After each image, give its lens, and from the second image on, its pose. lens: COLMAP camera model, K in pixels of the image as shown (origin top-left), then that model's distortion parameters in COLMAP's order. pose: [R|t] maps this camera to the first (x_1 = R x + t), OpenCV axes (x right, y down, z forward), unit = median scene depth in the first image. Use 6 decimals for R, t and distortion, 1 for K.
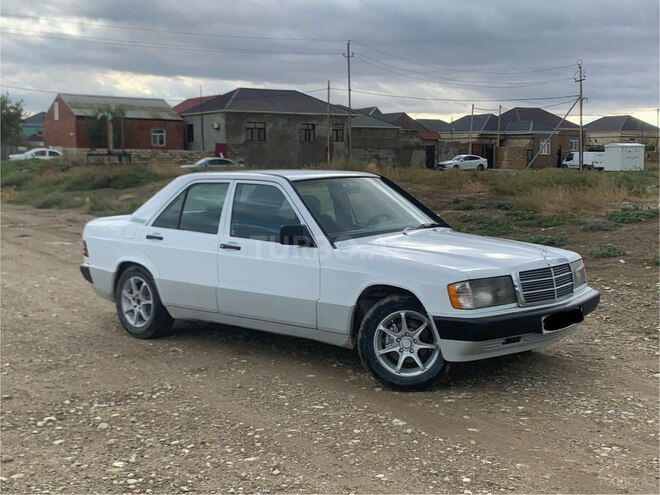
lens RADIAL K [[914.0, 0, 330.0], [0, 914.0, 247.5], [0, 0, 1]] dist [0.128335, -0.085293]
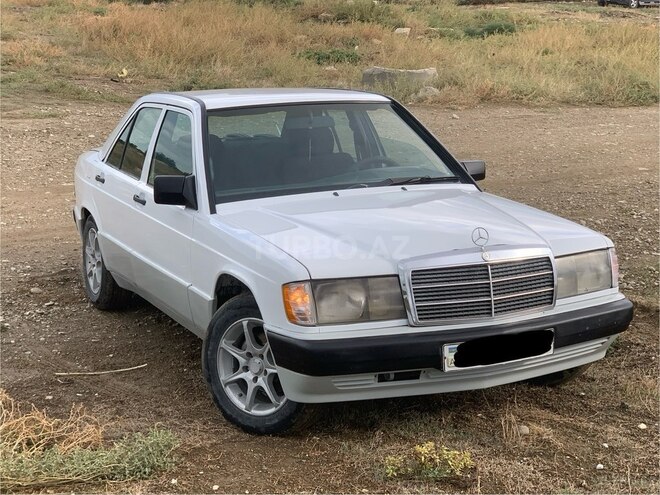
lens RADIAL K [[1168.6, 0, 330.0], [0, 1168.6, 247.5], [0, 0, 1]] dist [-0.008811, -0.010311]
pose [[0.918010, 0.063102, -0.391505, 0.405560], [-0.031858, 0.995803, 0.085801, -0.048399], [0.395276, -0.066293, 0.916167, 0.217595]]
